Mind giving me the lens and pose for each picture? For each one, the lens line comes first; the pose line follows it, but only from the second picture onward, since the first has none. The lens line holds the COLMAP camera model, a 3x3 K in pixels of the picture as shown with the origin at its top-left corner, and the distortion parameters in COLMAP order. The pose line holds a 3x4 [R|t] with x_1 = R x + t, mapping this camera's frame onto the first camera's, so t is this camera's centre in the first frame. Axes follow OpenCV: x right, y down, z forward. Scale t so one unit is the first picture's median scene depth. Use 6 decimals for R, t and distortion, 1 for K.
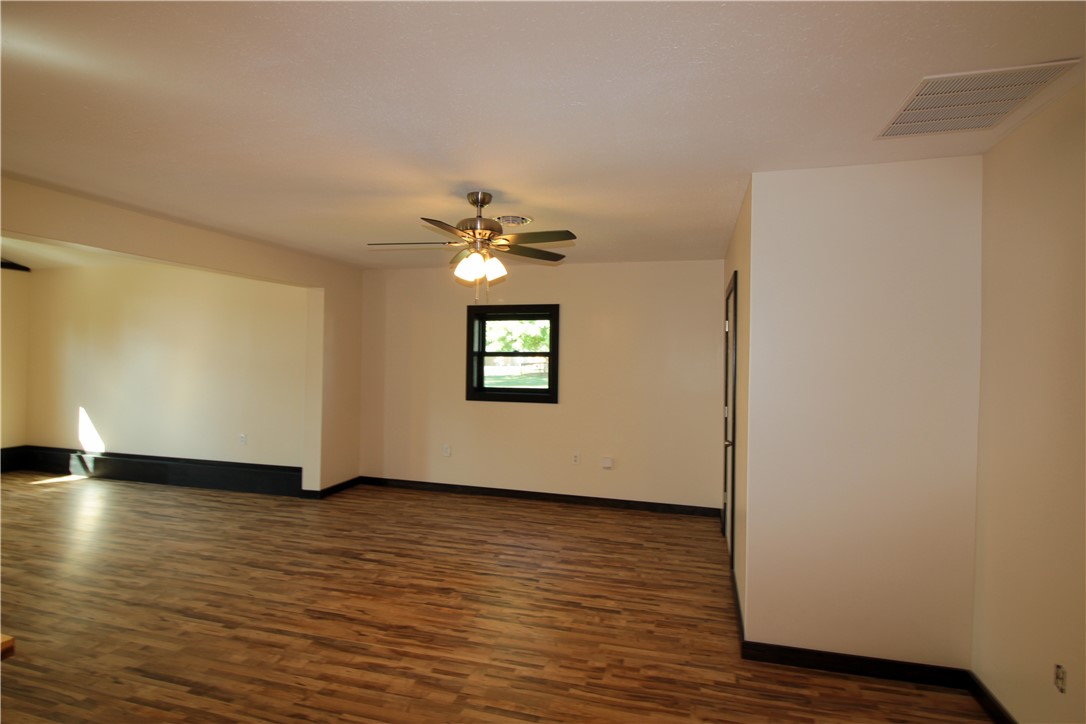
lens RADIAL K [[541.1, 0, 542.8], [0, 541.1, 356.6], [0, 0, 1]] dist [-0.004525, -0.007216]
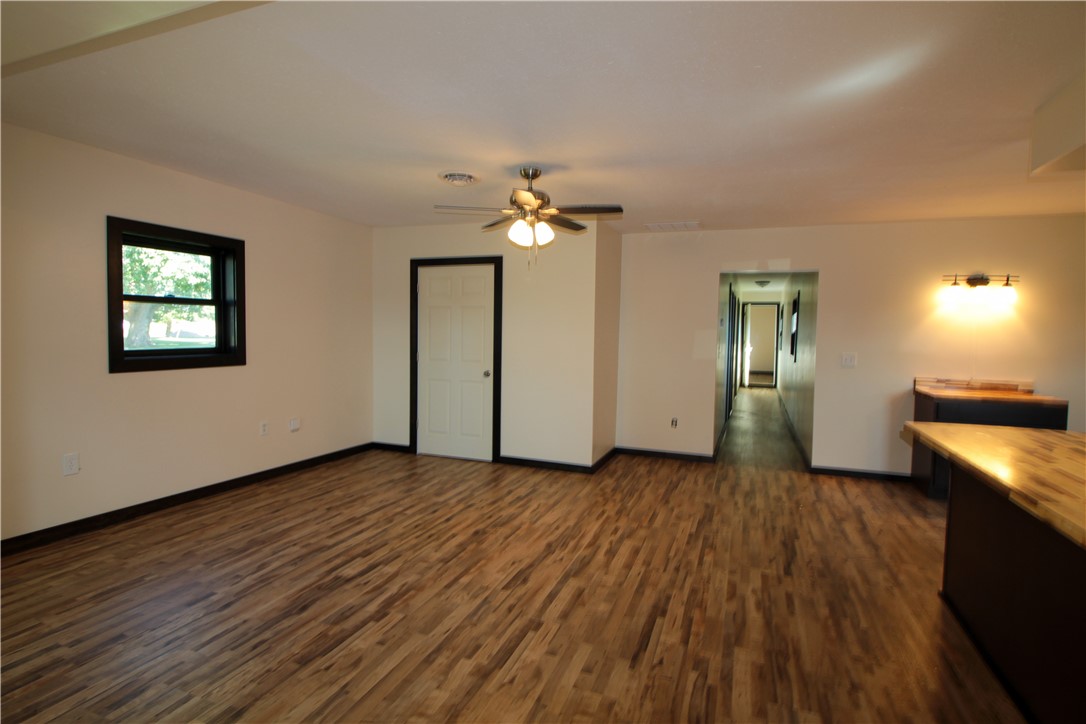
lens RADIAL K [[541.1, 0, 544.8], [0, 541.1, 357.4], [0, 0, 1]] dist [-0.004525, -0.007216]
pose [[0.105649, -0.060874, 0.992539, -0.980600], [-0.017166, 0.997864, 0.063028, 0.023901], [-0.994255, -0.023697, 0.104378, 0.644956]]
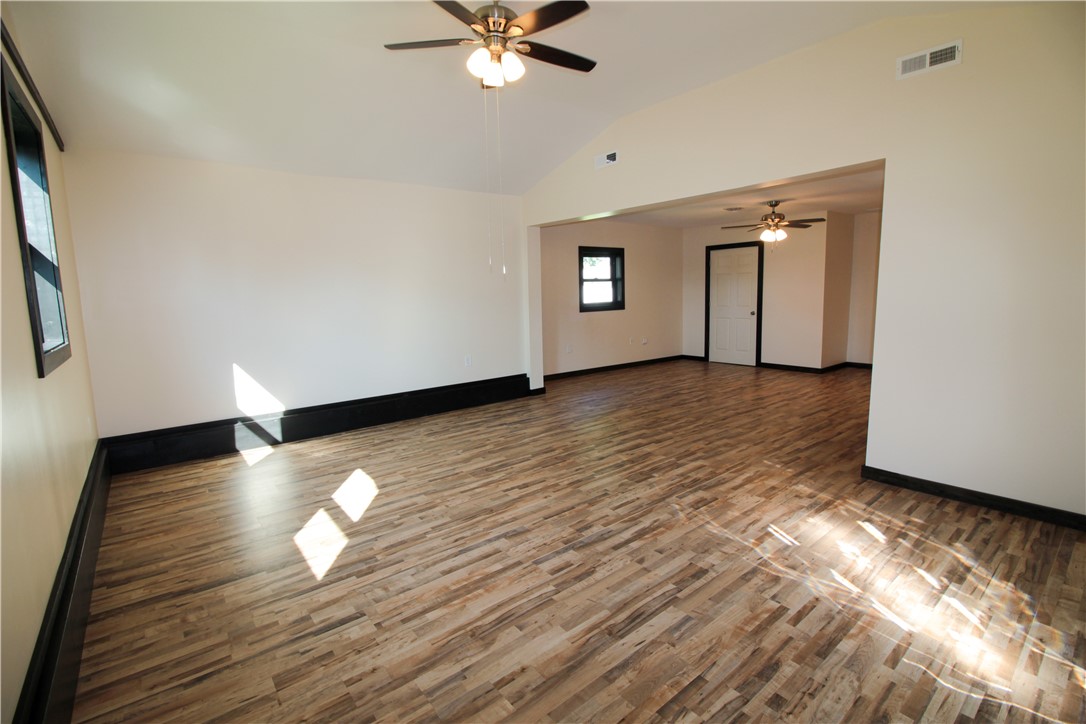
lens RADIAL K [[496.9, 0, 543.8], [0, 496.9, 354.7], [0, 0, 1]] dist [-0.027795, -0.001165]
pose [[0.598095, -0.131891, 0.790498, -1.808463], [0.034045, 0.989656, 0.139361, 0.006360], [-0.800702, -0.056438, 0.596399, 0.393519]]
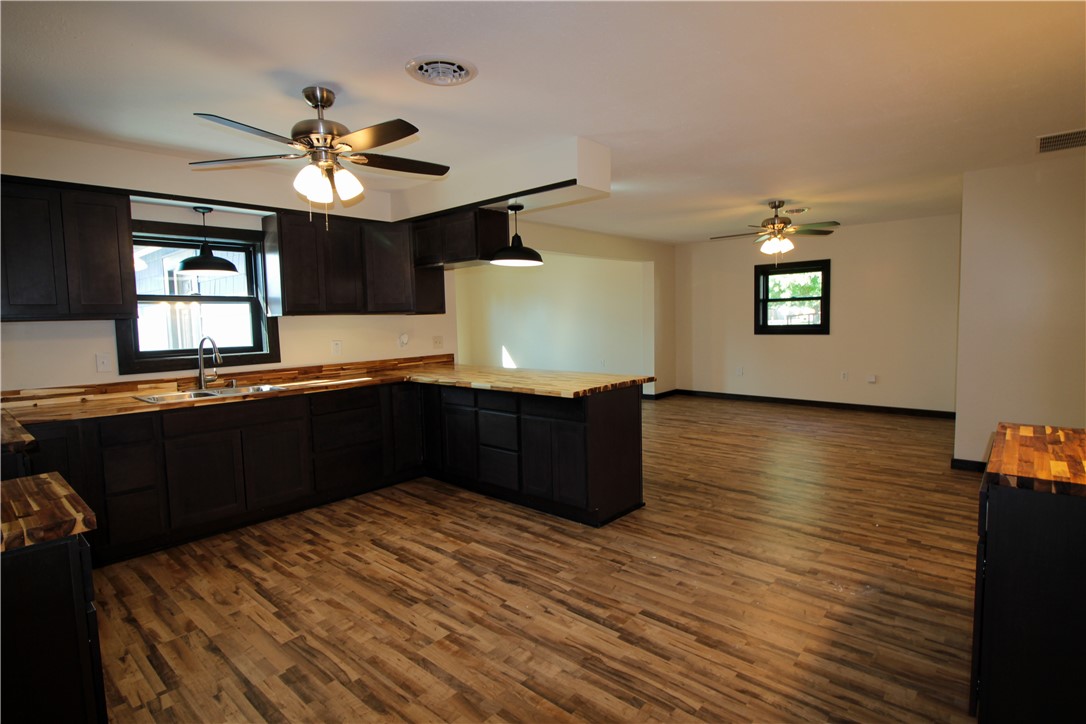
lens RADIAL K [[541.1, 0, 544.2], [0, 541.1, 359.3], [0, 0, 1]] dist [-0.004525, -0.007216]
pose [[0.895854, -0.003587, -0.444334, -0.013431], [0.040383, 0.996487, 0.073373, 0.029566], [0.442510, -0.083675, 0.892851, -0.676182]]
